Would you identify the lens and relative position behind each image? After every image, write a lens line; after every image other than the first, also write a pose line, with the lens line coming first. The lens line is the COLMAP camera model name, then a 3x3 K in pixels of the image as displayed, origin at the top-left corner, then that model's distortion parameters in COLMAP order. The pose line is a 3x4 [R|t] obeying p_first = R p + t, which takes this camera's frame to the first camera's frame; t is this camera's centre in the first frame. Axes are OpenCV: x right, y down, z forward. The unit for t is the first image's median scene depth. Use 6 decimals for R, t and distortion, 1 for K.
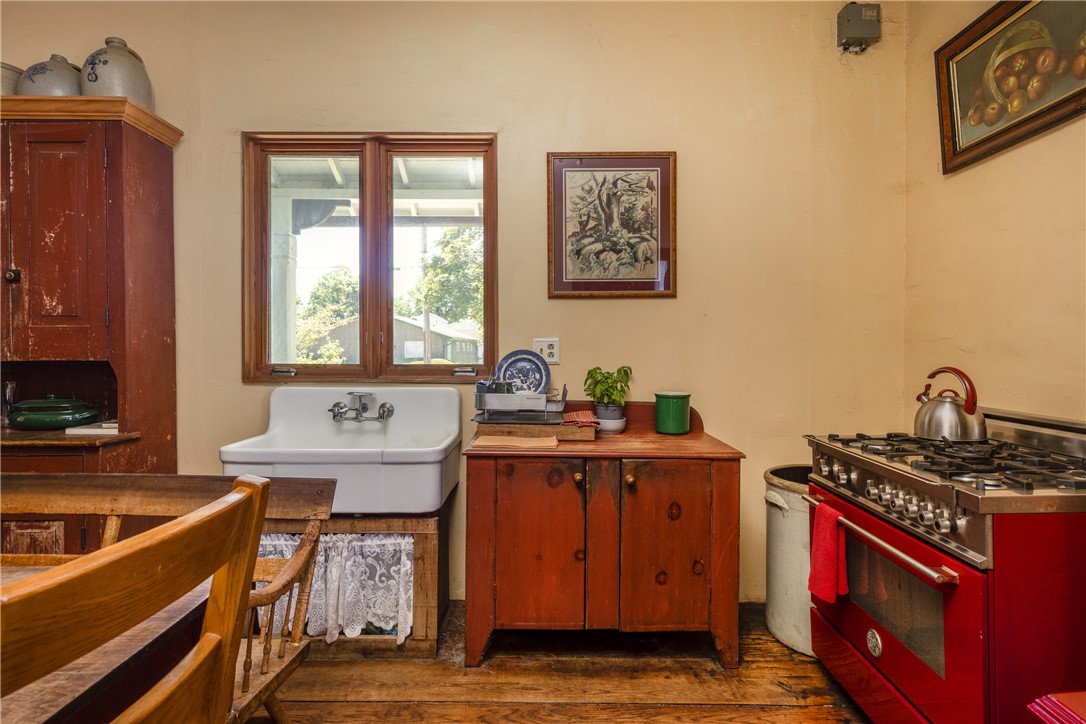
lens RADIAL K [[619.1, 0, 564.1], [0, 619.1, 349.4], [0, 0, 1]] dist [0.002741, 0.000299]
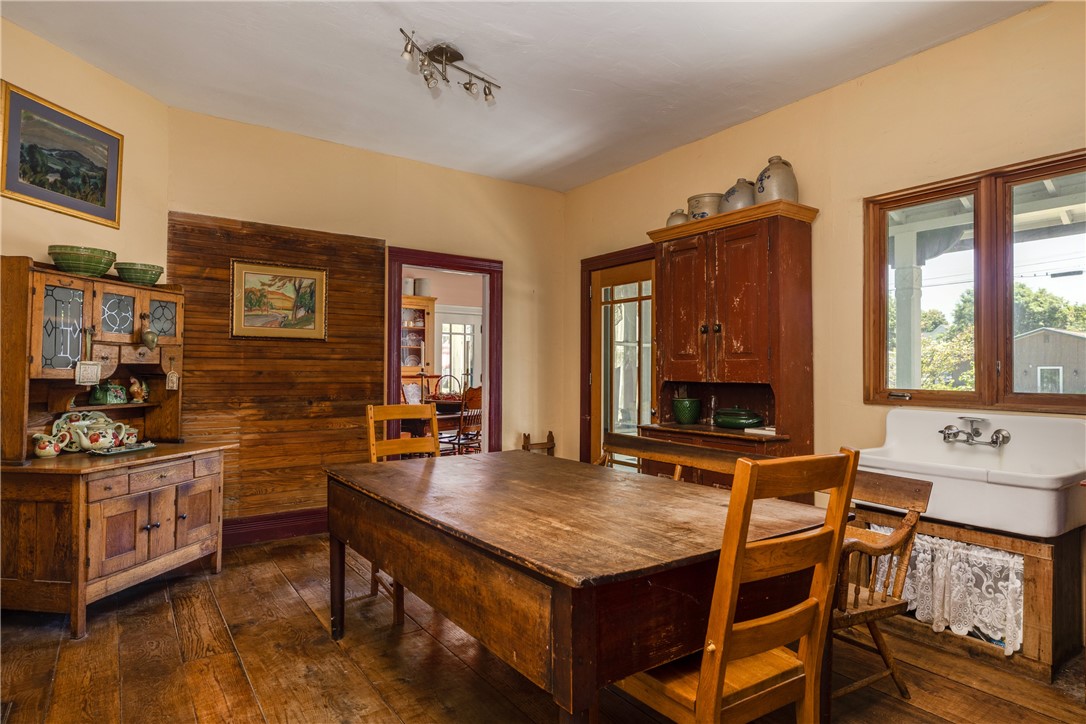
lens RADIAL K [[619.1, 0, 544.1], [0, 619.1, 364.5], [0, 0, 1]] dist [0.002741, 0.000299]
pose [[0.565384, -0.006569, -0.824802, 0.155404], [-0.007235, 0.999890, -0.012923, -0.003216], [0.824796, 0.013274, 0.565275, -0.246025]]
